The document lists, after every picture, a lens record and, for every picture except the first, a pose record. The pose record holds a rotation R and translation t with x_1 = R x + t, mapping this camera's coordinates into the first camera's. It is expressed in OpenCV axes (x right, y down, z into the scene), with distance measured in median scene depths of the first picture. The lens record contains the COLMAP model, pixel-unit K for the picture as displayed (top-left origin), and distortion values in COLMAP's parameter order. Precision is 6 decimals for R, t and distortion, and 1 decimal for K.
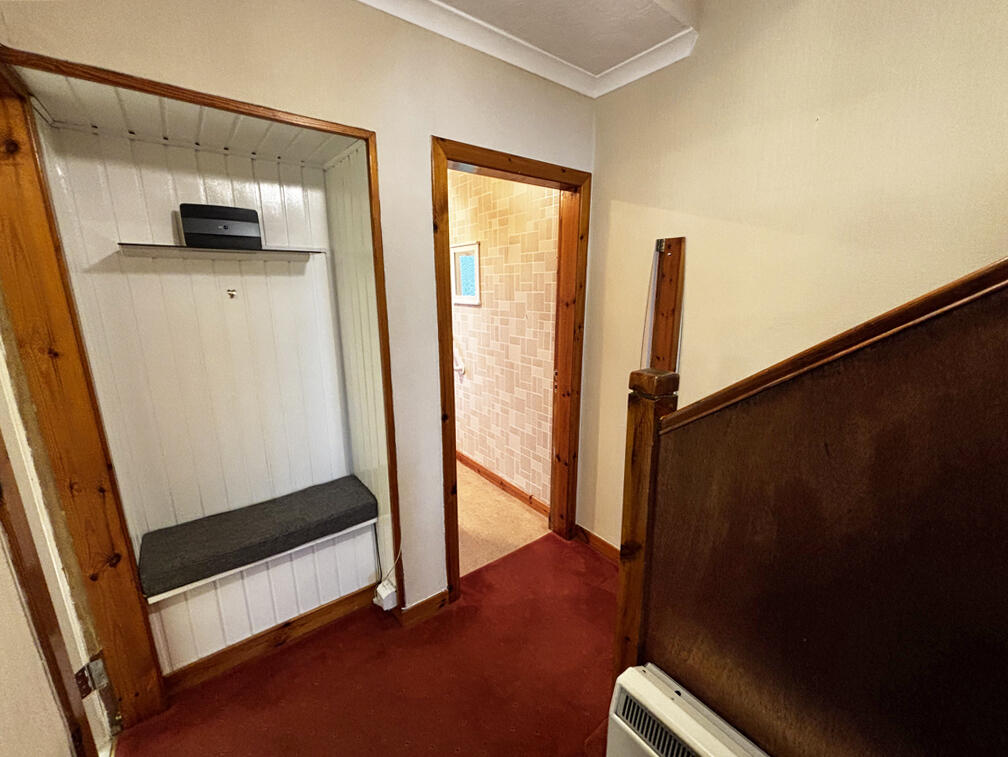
lens RADIAL K [[411.6, 0, 505.0], [0, 411.6, 376.1], [0, 0, 1]] dist [0.012422, -0.004464]
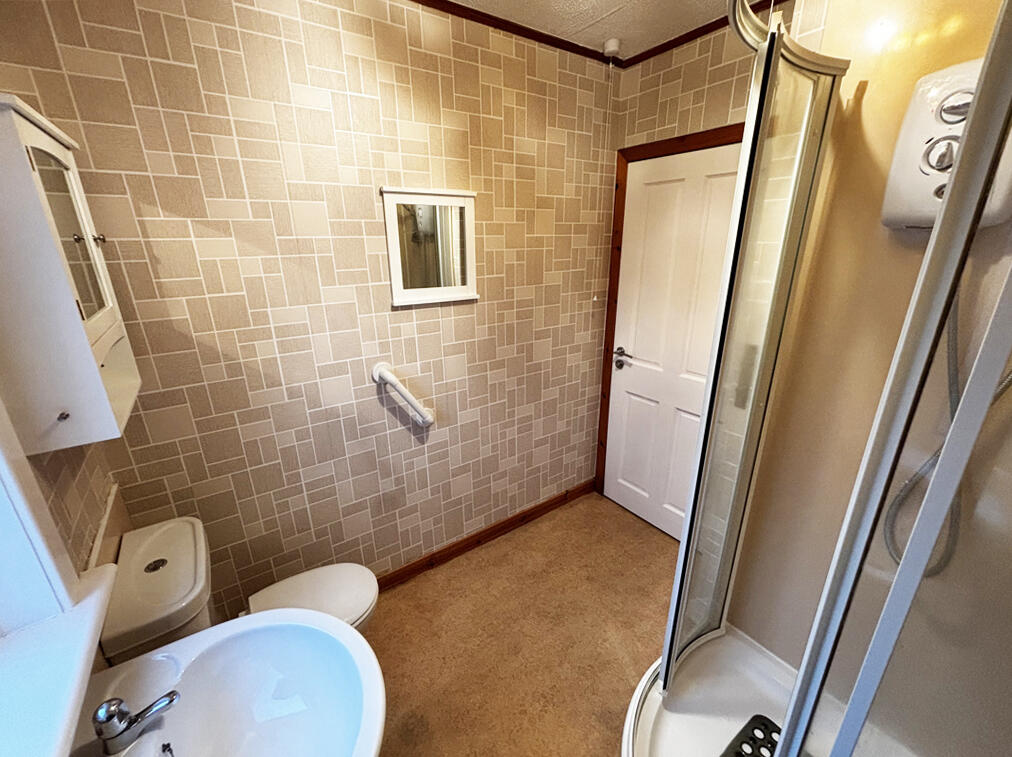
lens RADIAL K [[413.2, 0, 507.0], [0, 413.2, 376.1], [0, 0, 1]] dist [0.012422, -0.004464]
pose [[0.042940, -0.314839, 0.948173, -0.737081], [0.225843, 0.927542, 0.297760, -0.256185], [-0.973217, 0.201353, 0.110933, 0.965941]]
